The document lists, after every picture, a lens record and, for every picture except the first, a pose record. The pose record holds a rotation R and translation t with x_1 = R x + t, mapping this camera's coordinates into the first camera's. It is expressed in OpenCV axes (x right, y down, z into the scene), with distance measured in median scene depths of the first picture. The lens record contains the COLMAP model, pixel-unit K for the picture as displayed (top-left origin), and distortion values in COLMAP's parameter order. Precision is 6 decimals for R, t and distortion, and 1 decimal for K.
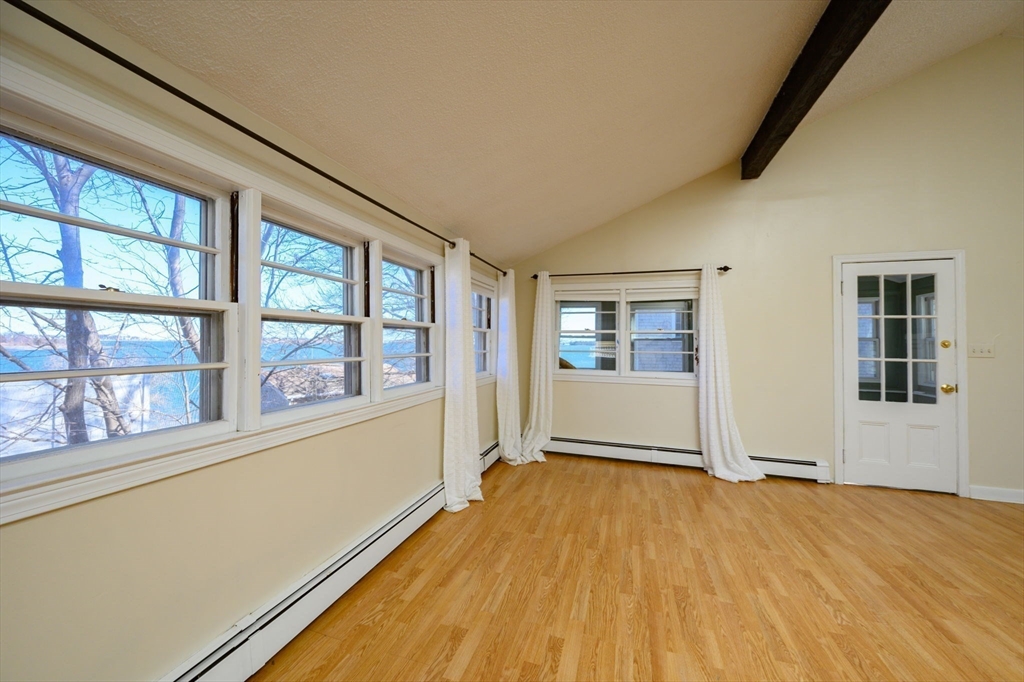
lens RADIAL K [[418.5, 0, 492.5], [0, 418.5, 338.7], [0, 0, 1]] dist [0.000925, 0.000099]
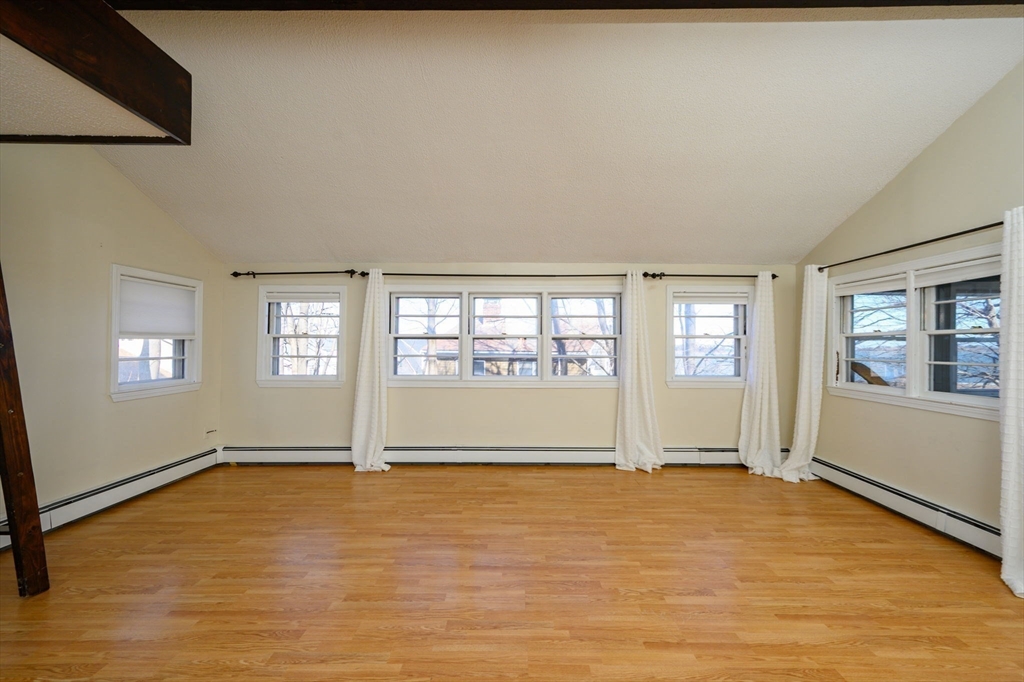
lens RADIAL K [[420.7, 0, 512.5], [0, 420.7, 348.2], [0, 0, 1]] dist [0.000380, 0.000042]
pose [[0.313506, -0.003372, -0.949580, 1.327414], [0.004322, 0.999988, -0.002124, 0.013446], [0.949576, -0.003438, 0.313517, 0.262438]]
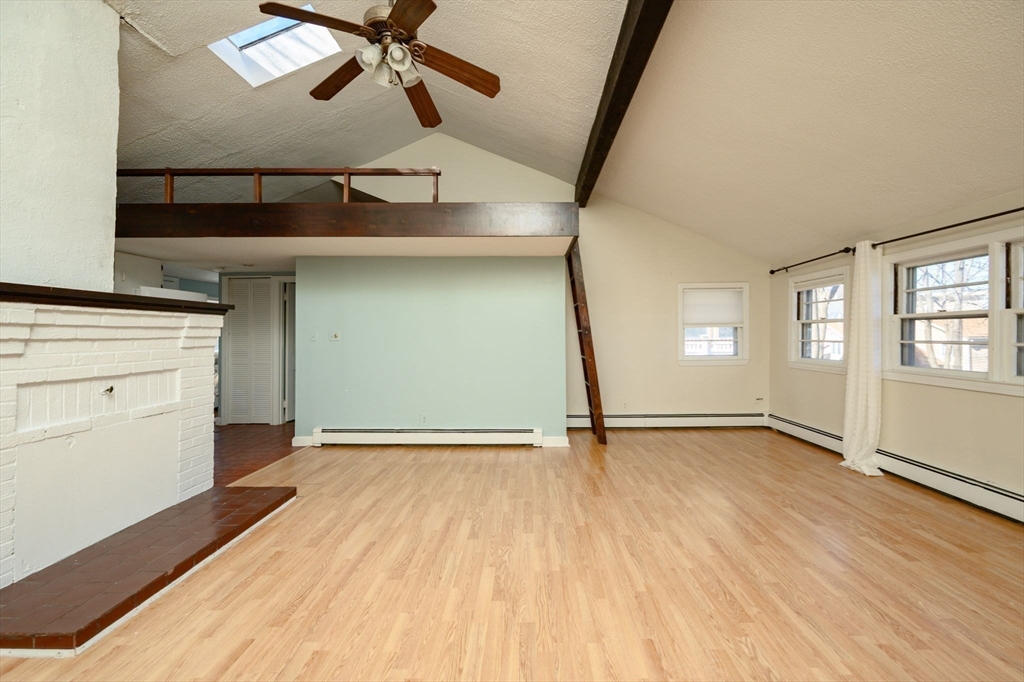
lens RADIAL K [[411.3, 0, 532.9], [0, 411.3, 332.4], [0, 0, 1]] dist [-0.001916, 0.000121]
pose [[-0.945156, -0.002822, -0.326608, 1.125326], [0.001296, 0.999922, -0.012391, 0.023456], [0.326617, -0.012134, -0.945079, 1.224270]]
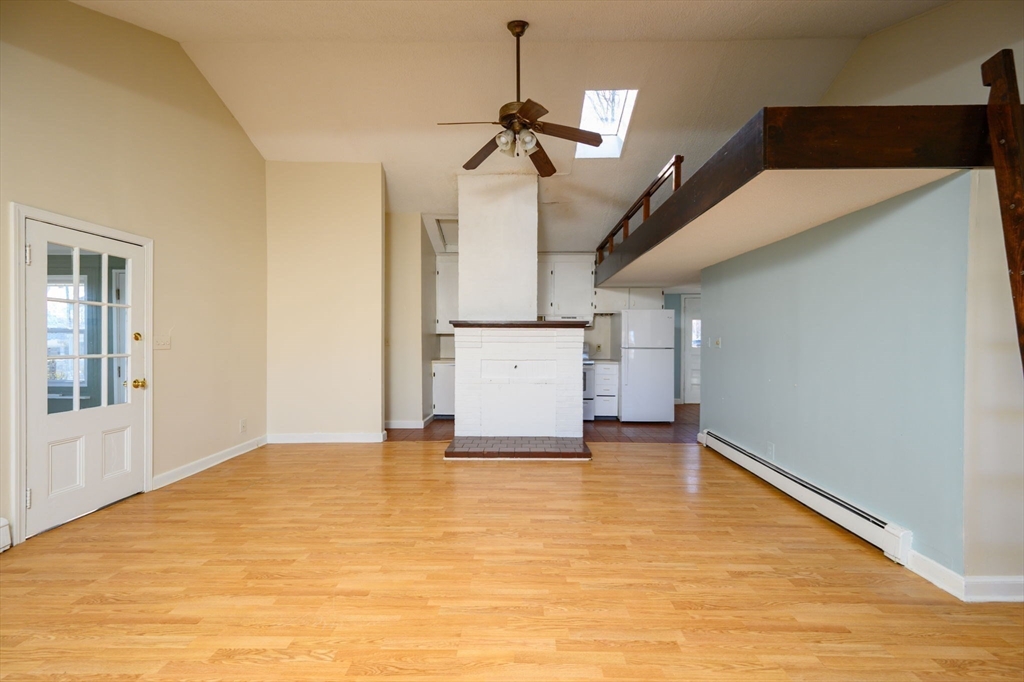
lens RADIAL K [[409.1, 0, 512.0], [0, 409.1, 341.0], [0, 0, 1]] dist [-0.001831, 0.000045]
pose [[-0.302698, -0.014132, 0.952982, -0.060272], [-0.012498, 0.999863, 0.010858, 0.003441], [-0.953005, -0.008624, -0.302833, 0.654981]]
